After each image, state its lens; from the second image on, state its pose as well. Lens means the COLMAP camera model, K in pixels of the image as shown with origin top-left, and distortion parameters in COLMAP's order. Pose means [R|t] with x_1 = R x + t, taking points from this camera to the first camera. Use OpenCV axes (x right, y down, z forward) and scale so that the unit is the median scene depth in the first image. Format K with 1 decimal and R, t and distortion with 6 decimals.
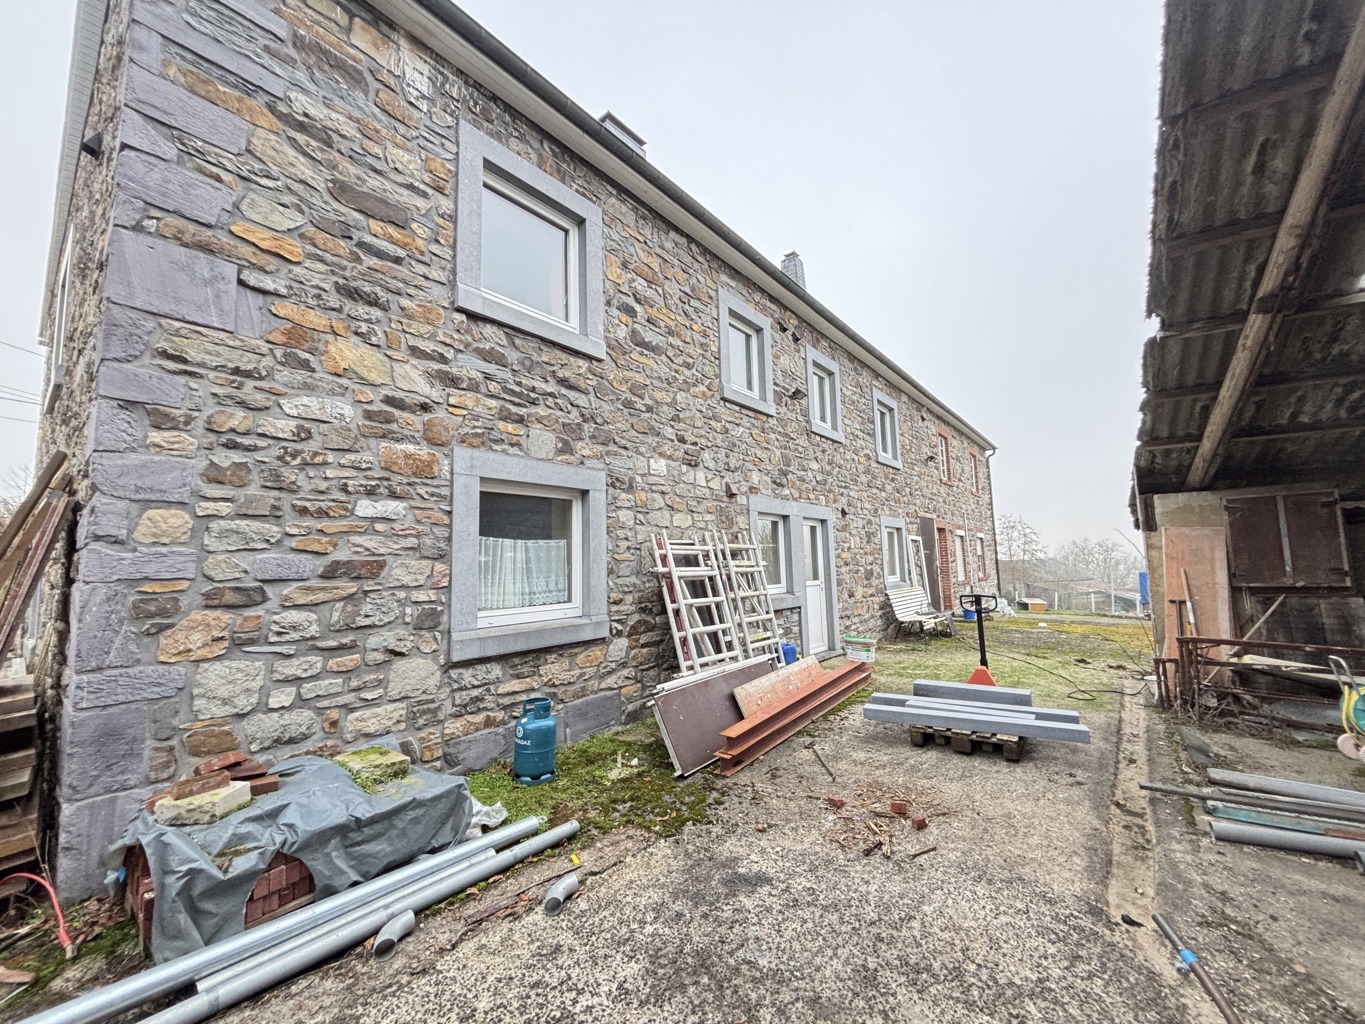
lens RADIAL K [[551.7, 0, 686.0], [0, 551.7, 514.2], [0, 0, 1]] dist [-0.001112, -0.000208]
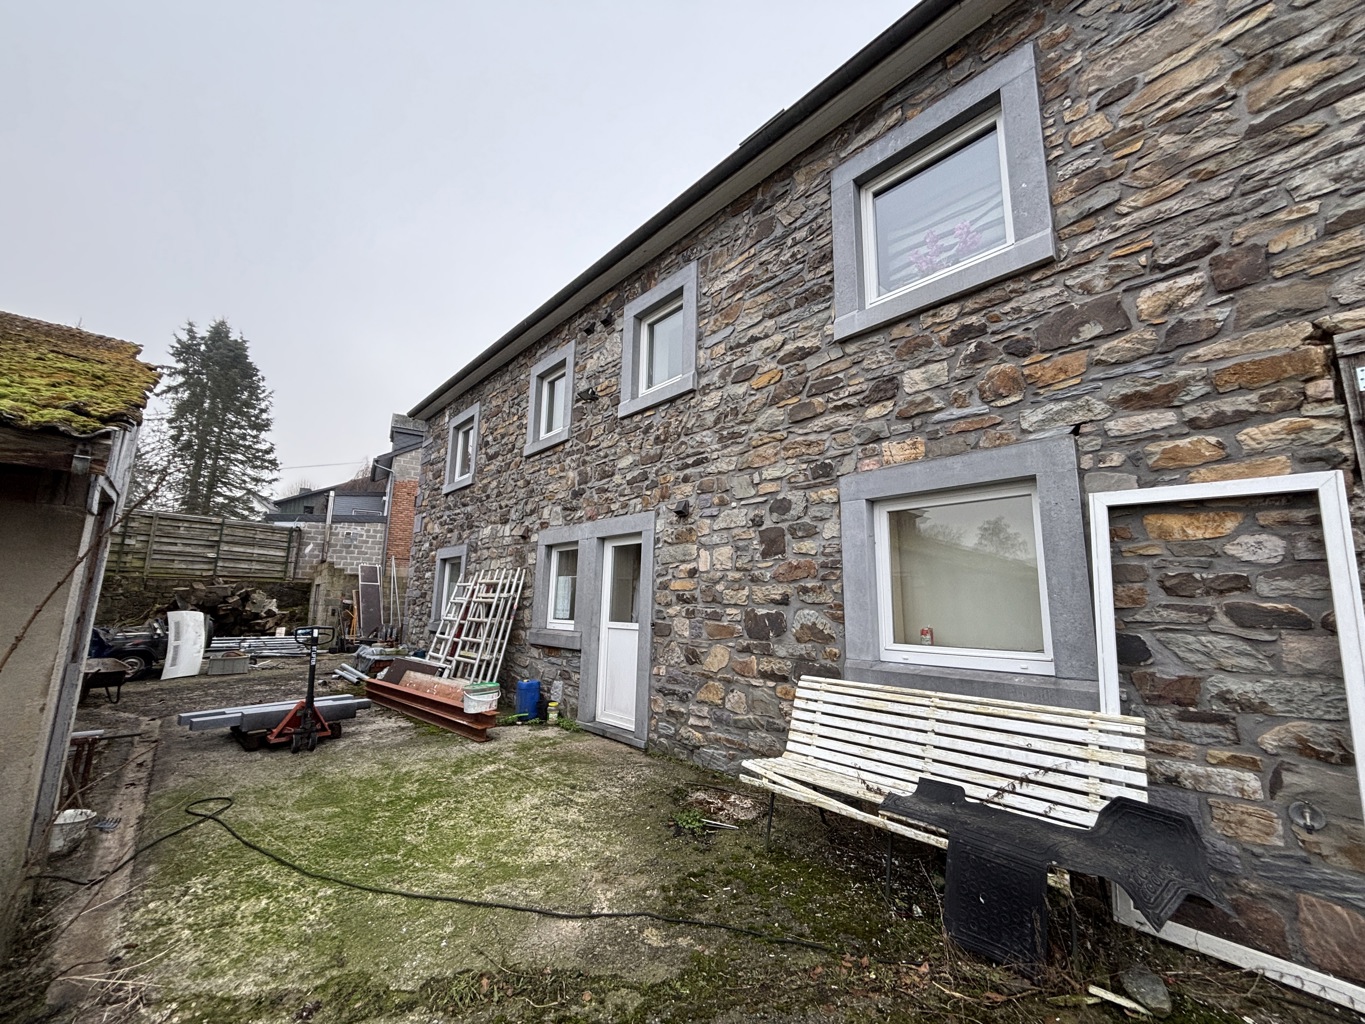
lens RADIAL K [[551.7, 0, 688.1], [0, 551.7, 509.9], [0, 0, 1]] dist [-0.001112, -0.000208]
pose [[-0.153391, -0.142460, -0.977843, 1.043312], [0.080143, 0.984500, -0.156001, 0.105937], [0.984910, -0.102296, -0.139596, 1.332579]]
